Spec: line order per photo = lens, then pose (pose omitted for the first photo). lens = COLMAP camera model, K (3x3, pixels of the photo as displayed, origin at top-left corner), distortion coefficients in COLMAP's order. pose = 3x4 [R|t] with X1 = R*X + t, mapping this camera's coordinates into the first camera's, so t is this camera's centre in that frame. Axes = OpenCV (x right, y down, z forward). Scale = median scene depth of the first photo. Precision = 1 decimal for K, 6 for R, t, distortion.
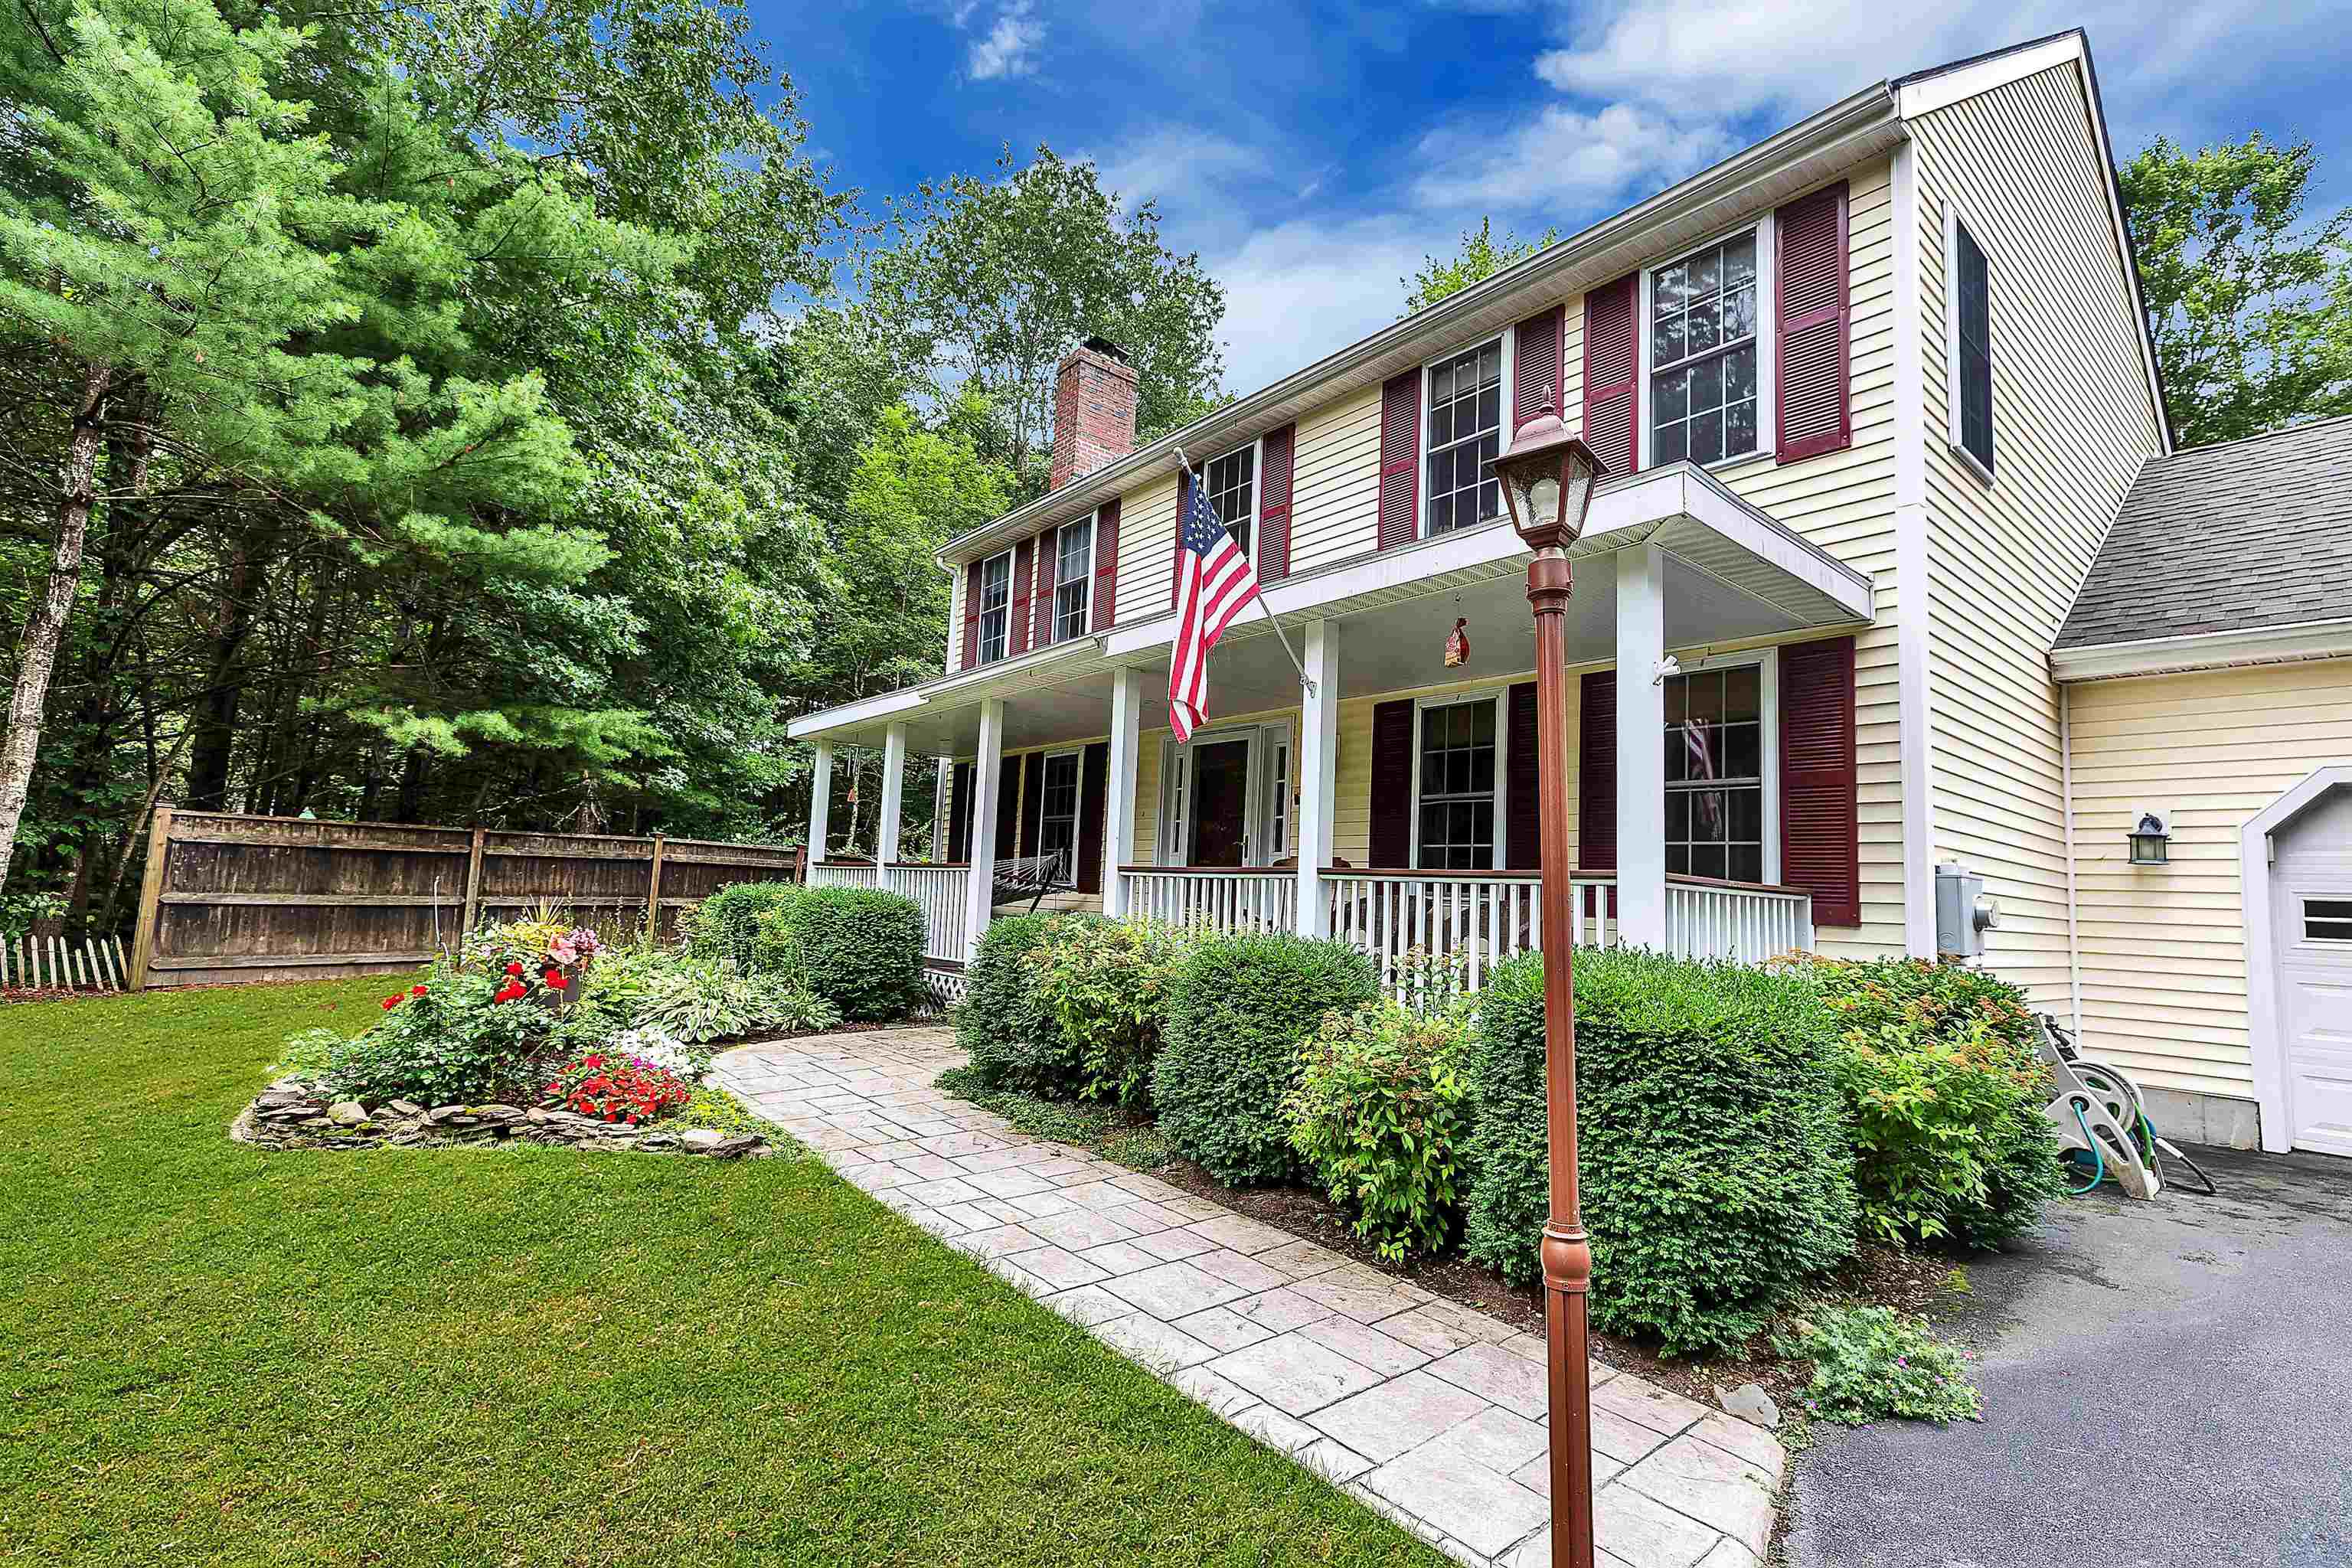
lens RADIAL K [[1068.8, 0, 1167.3], [0, 1068.8, 784.9], [0, 0, 1]] dist [0.002243, 0.000172]
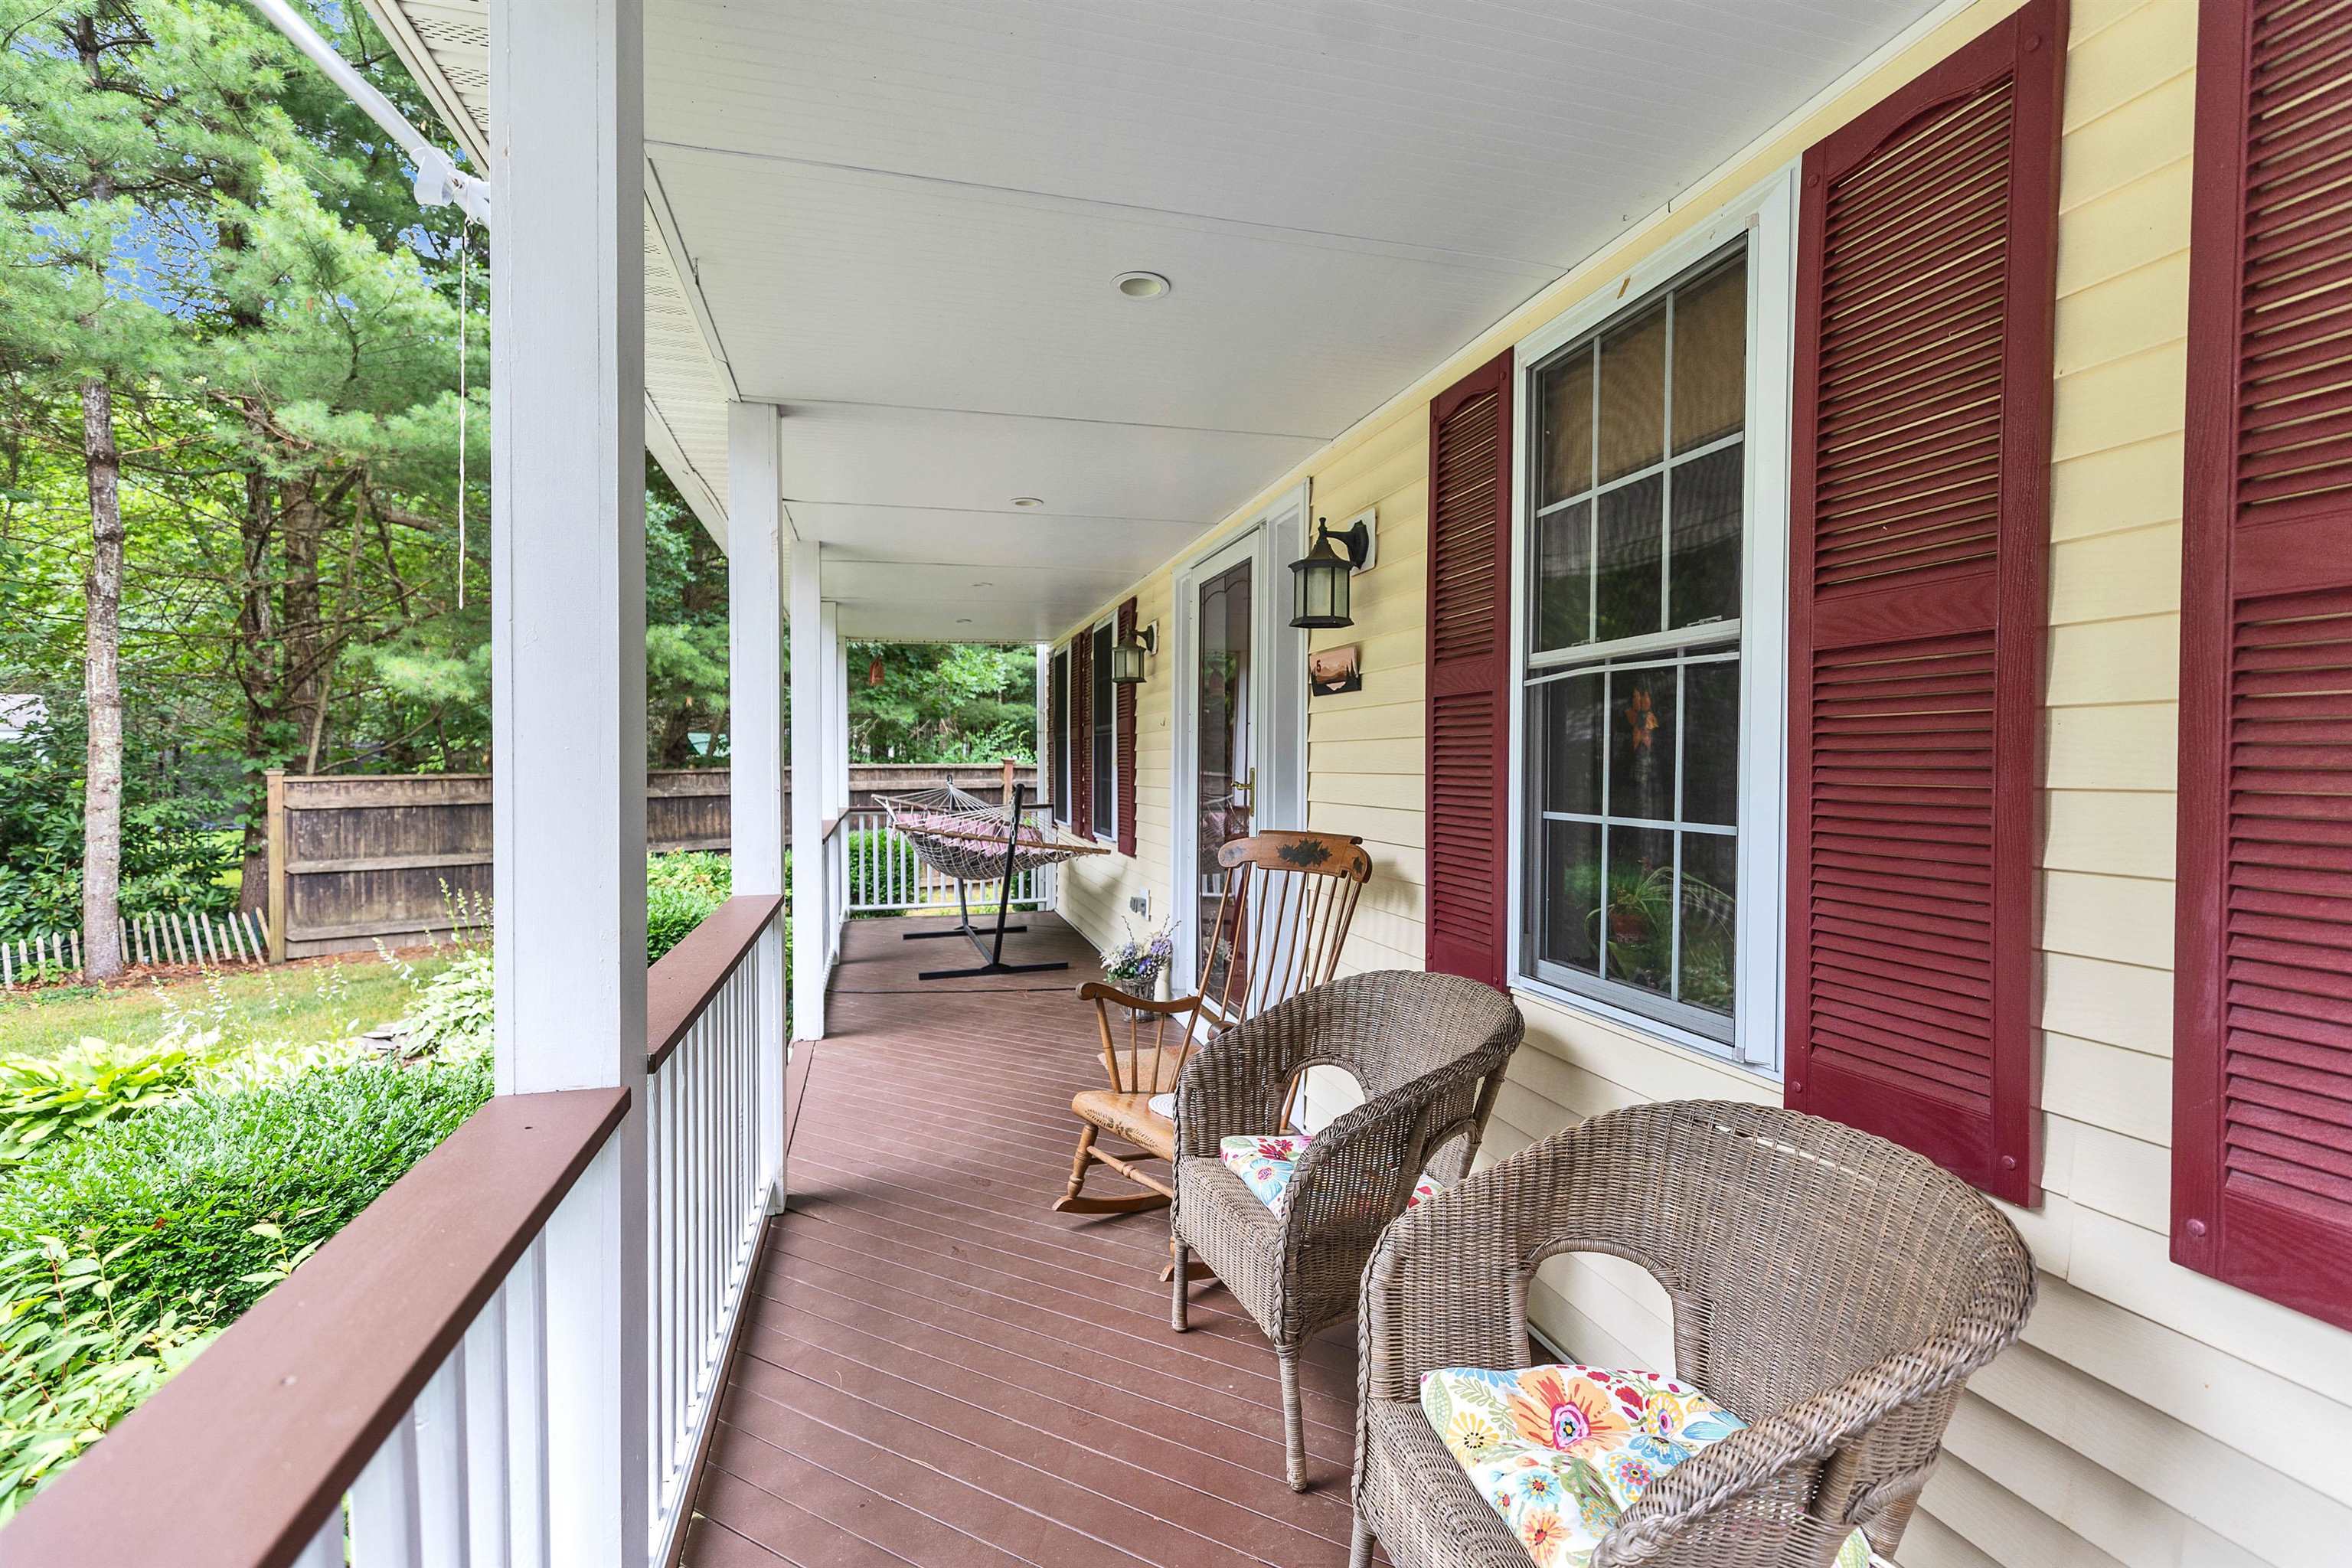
lens RADIAL K [[1048.8, 0, 1179.2], [0, 1048.8, 782.1], [0, 0, 1]] dist [0.001891, 0.000365]
pose [[0.913823, -0.041402, -0.403996, 0.181154], [0.089138, 0.990979, 0.100070, 0.004992], [0.396208, -0.127458, 0.909271, 0.463144]]
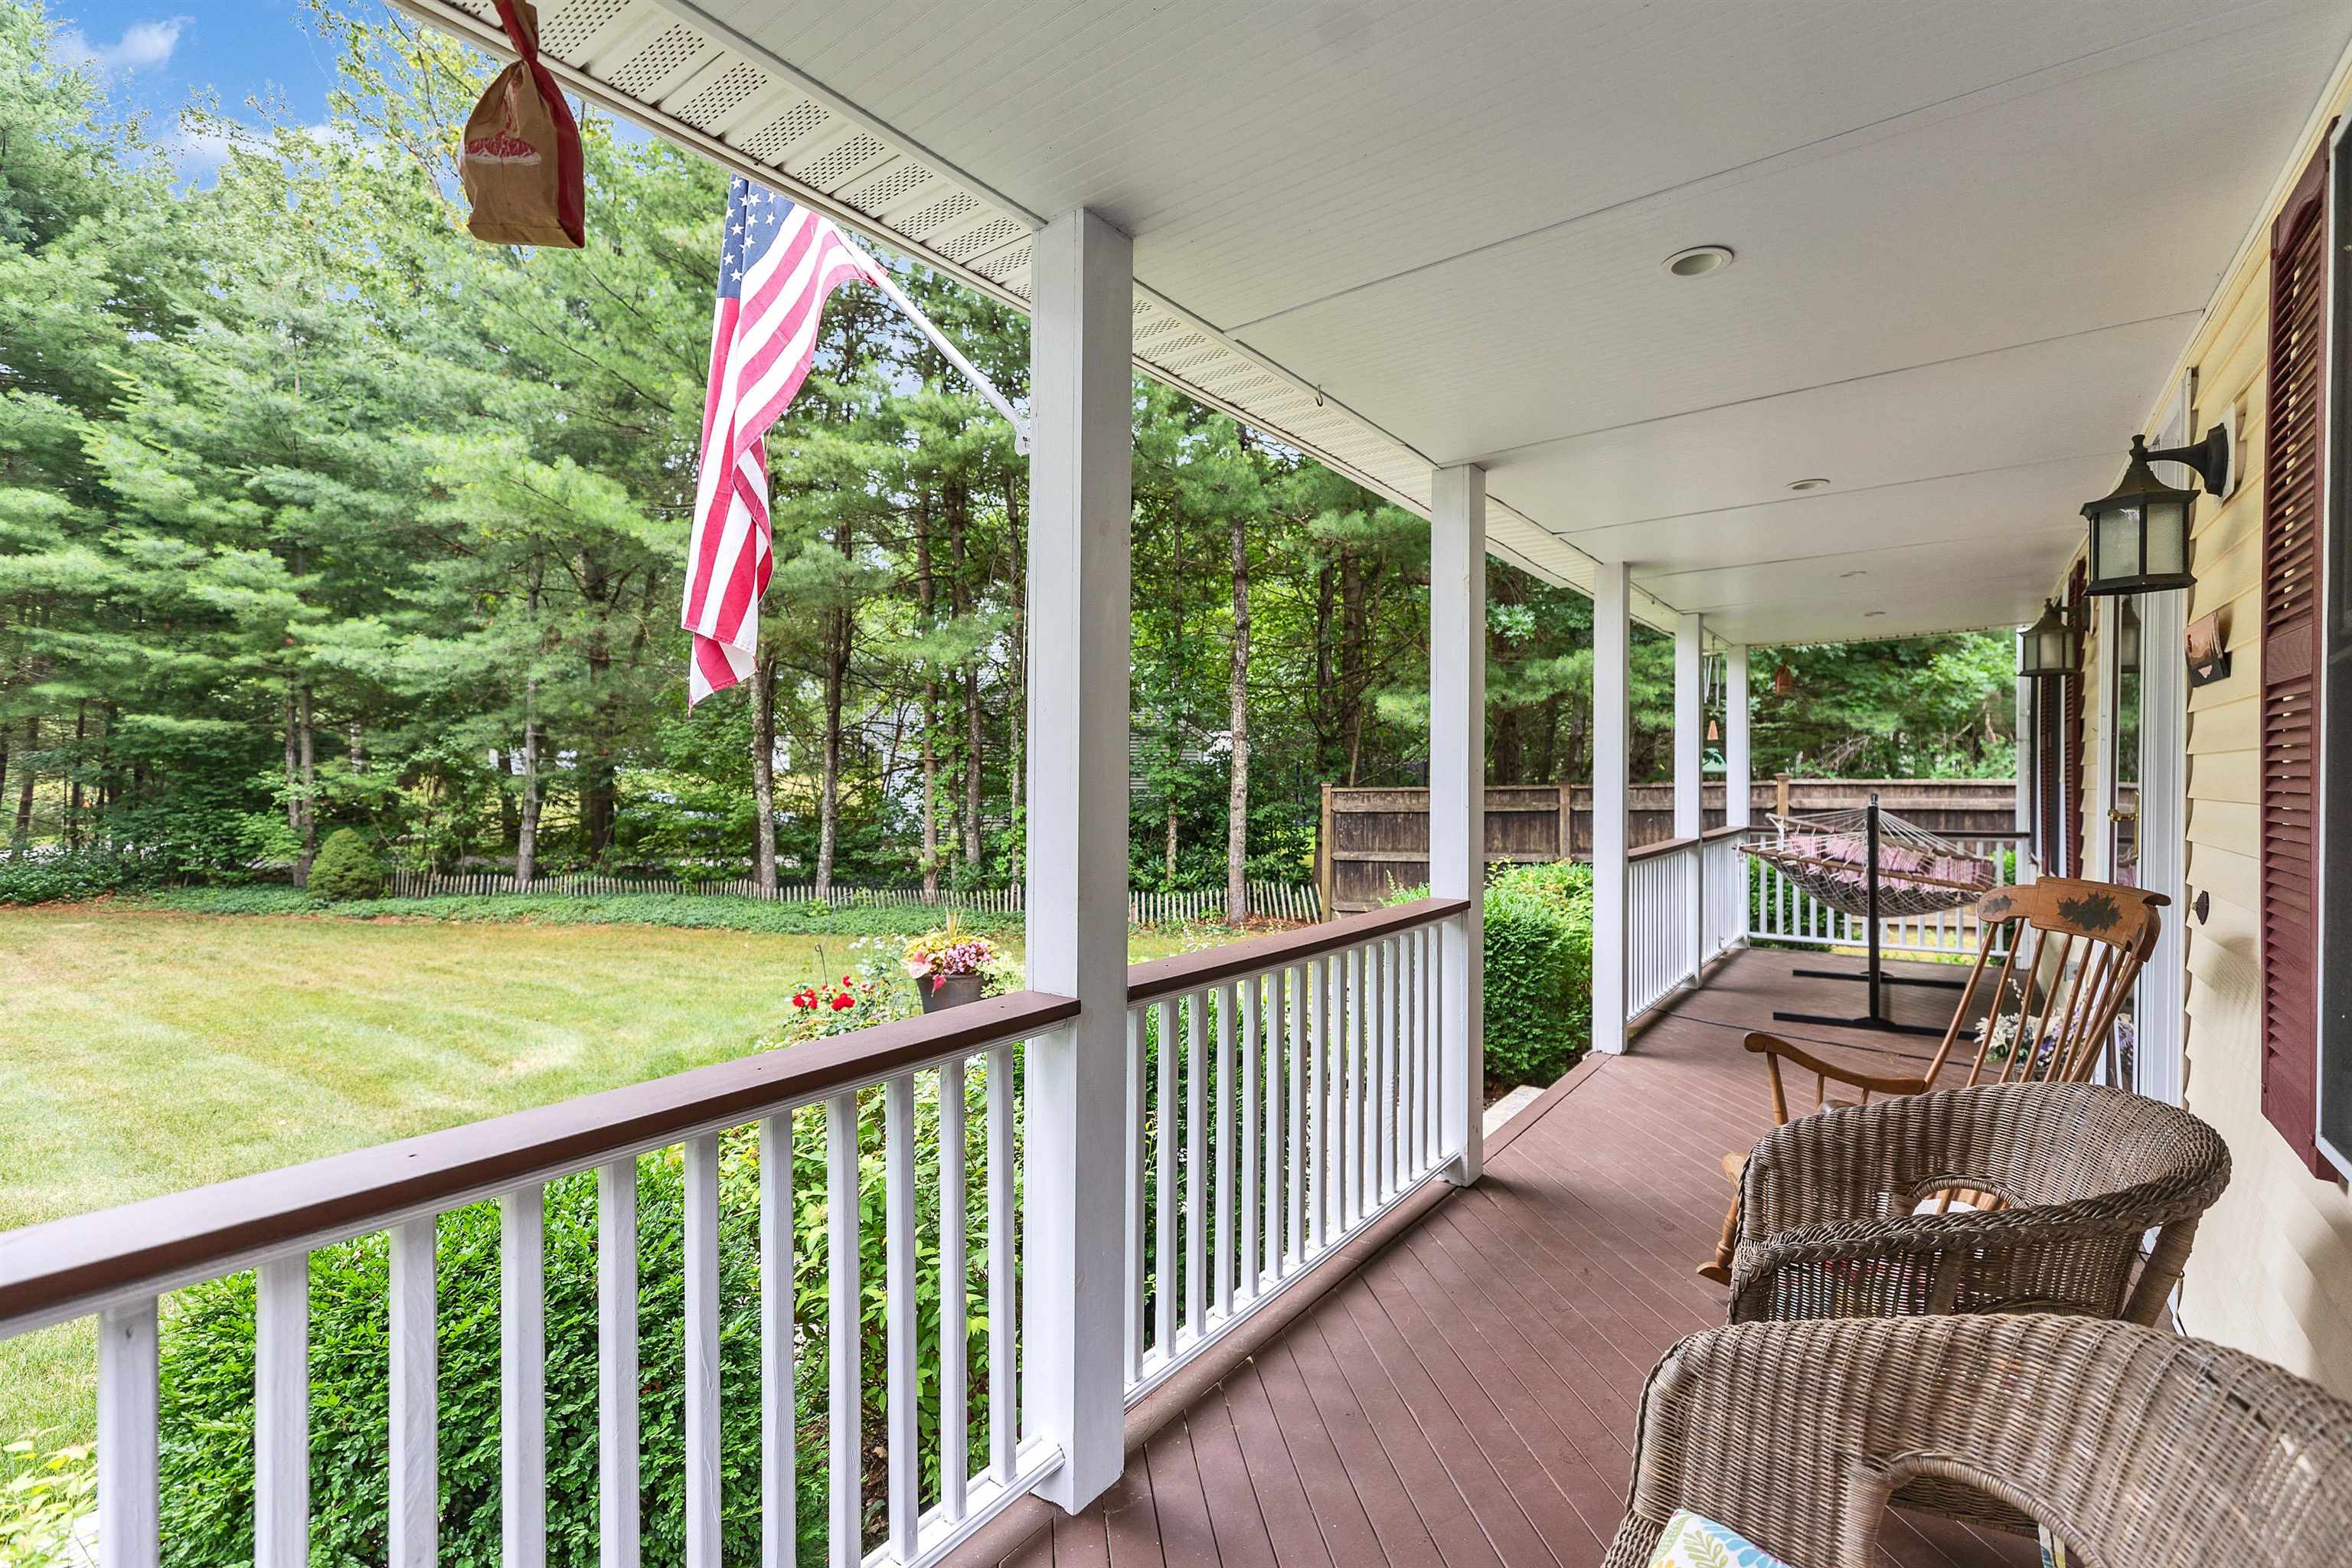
lens RADIAL K [[1048.8, 0, 1179.2], [0, 1048.8, 782.1], [0, 0, 1]] dist [0.001891, 0.000365]
pose [[0.240798, -0.042906, -0.969626, 0.252404], [0.118299, 0.992871, -0.014557, 0.012681], [0.963339, -0.111201, 0.244157, 0.515792]]
